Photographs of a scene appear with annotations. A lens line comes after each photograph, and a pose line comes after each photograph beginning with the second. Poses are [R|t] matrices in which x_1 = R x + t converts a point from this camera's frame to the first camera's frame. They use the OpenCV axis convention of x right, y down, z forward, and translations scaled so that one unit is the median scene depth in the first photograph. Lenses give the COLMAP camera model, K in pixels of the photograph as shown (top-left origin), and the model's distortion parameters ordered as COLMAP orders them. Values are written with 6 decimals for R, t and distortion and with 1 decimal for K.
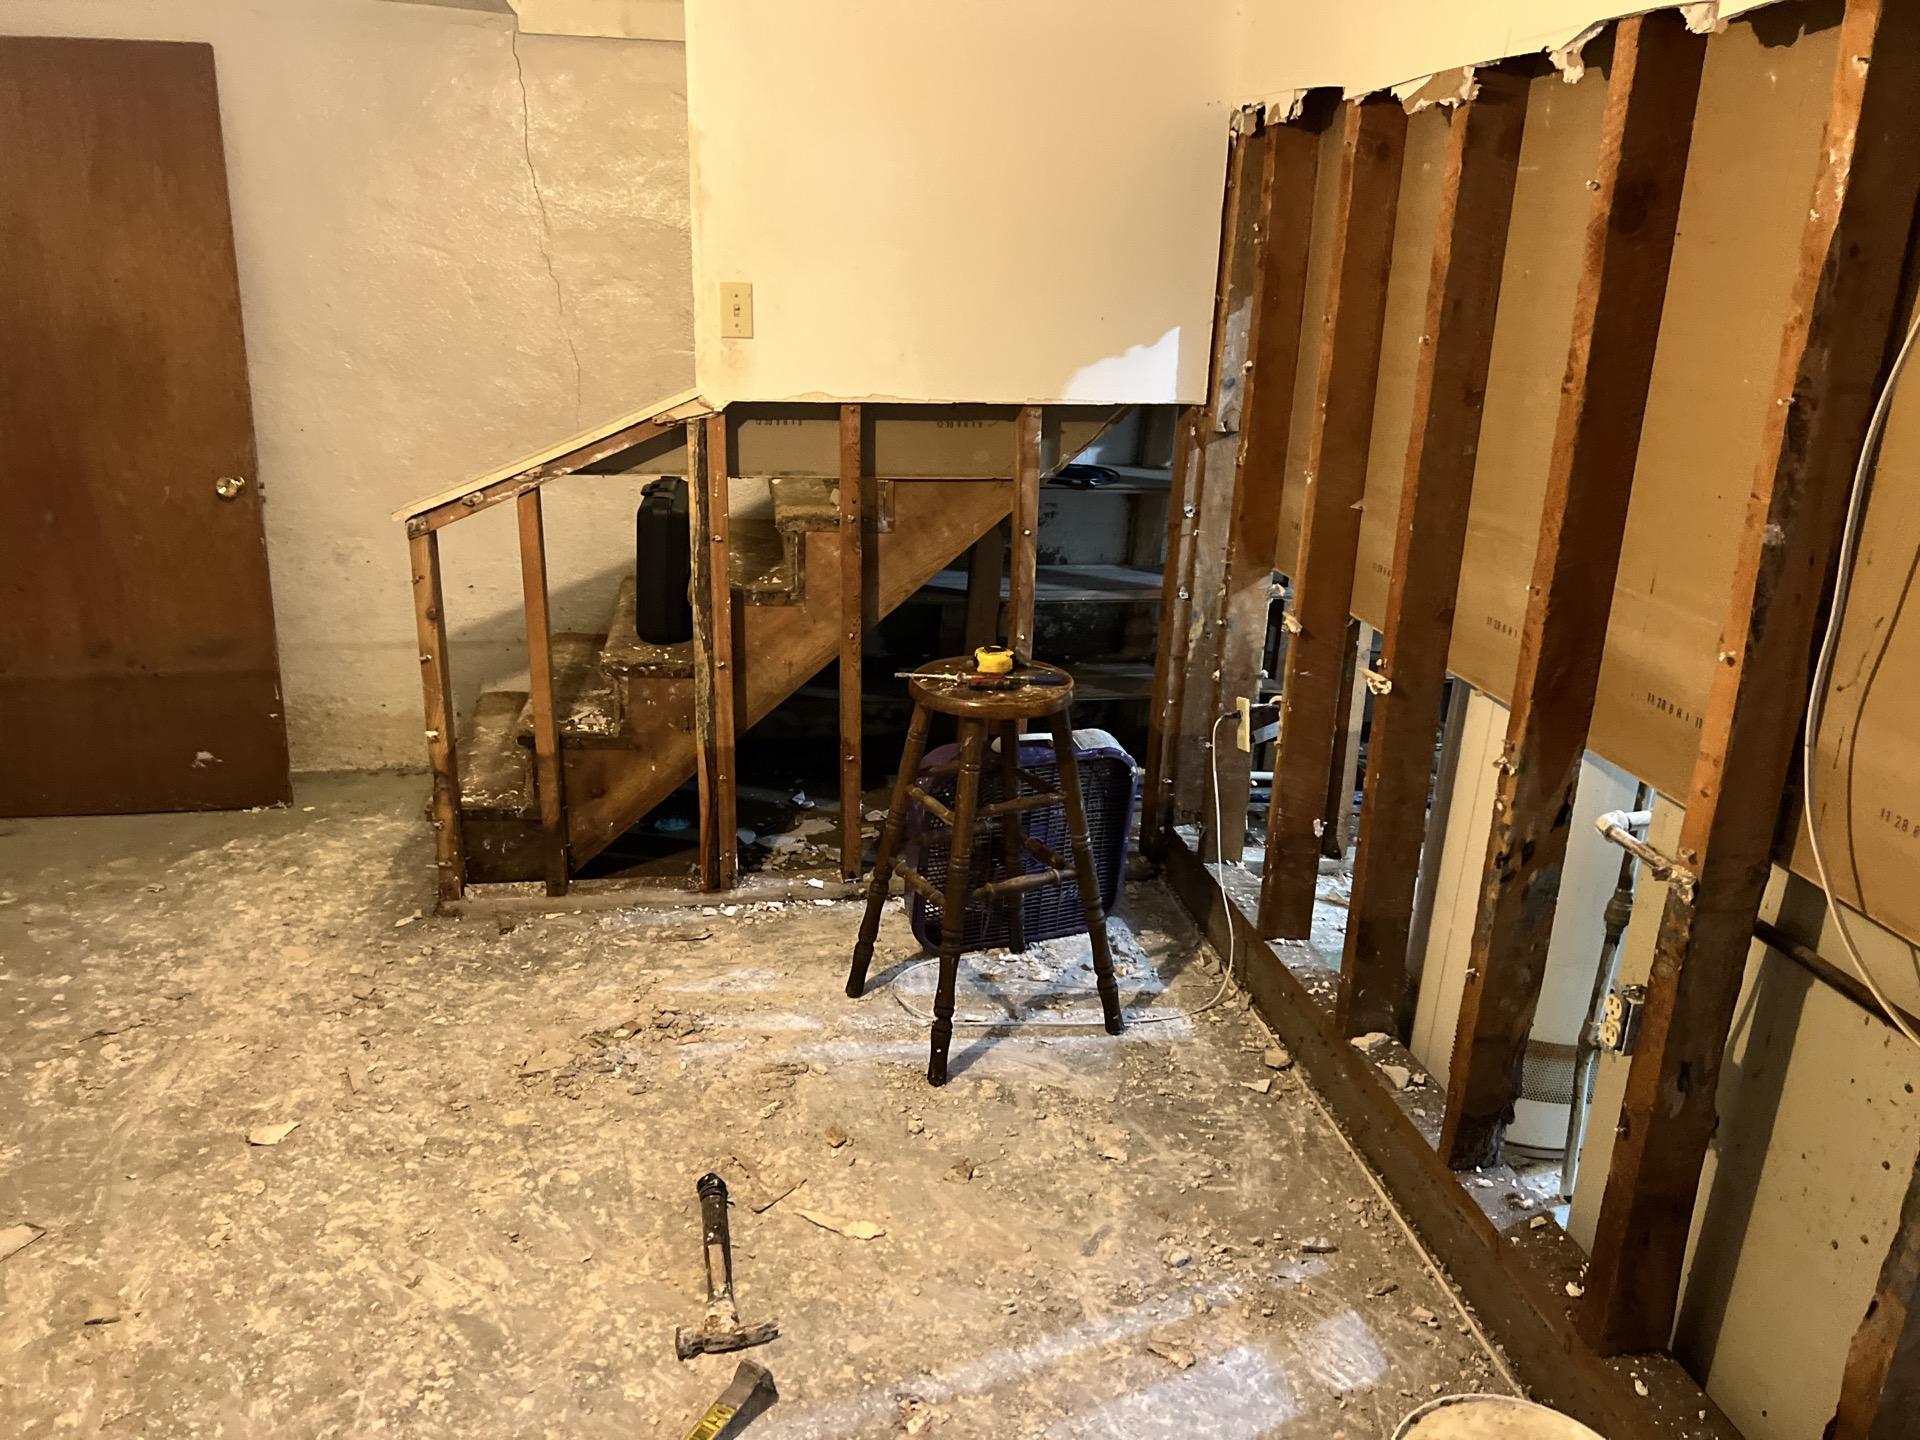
lens RADIAL K [[1455.6, 0, 960.0], [0, 1455.6, 720.0], [0, 0, 1]] dist [0.082066, -0.087548]
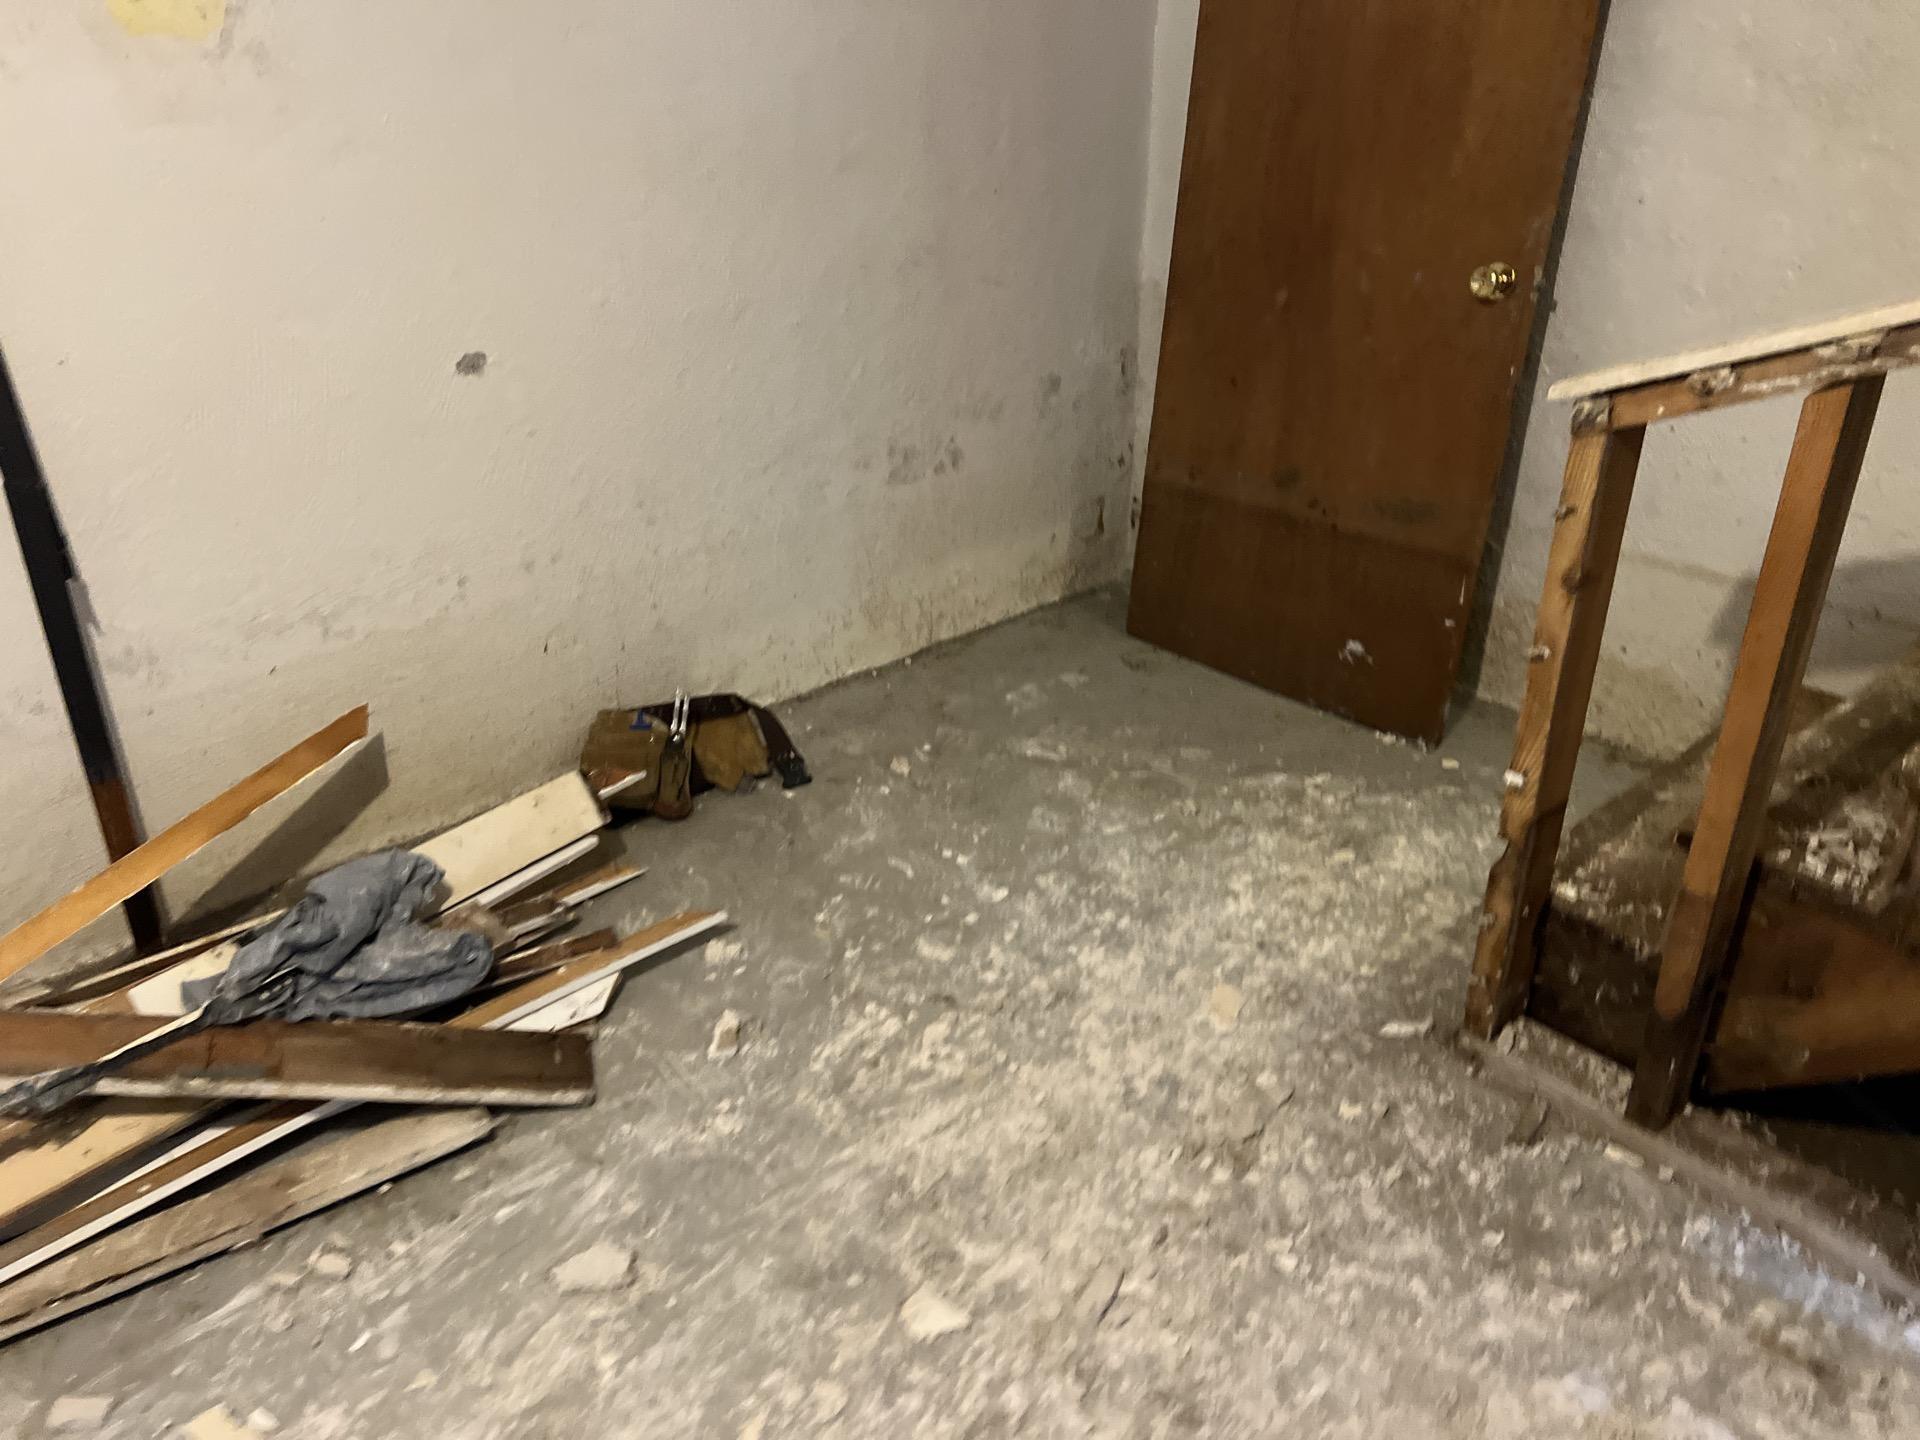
lens RADIAL K [[1455.6, 0, 960.0], [0, 1455.6, 720.0], [0, 0, 1]] dist [0.082066, -0.087548]
pose [[0.524070, 0.361657, -0.771074, -0.040564], [-0.235451, 0.931599, 0.276921, -0.115589], [0.818482, 0.036424, 0.573376, 0.488022]]
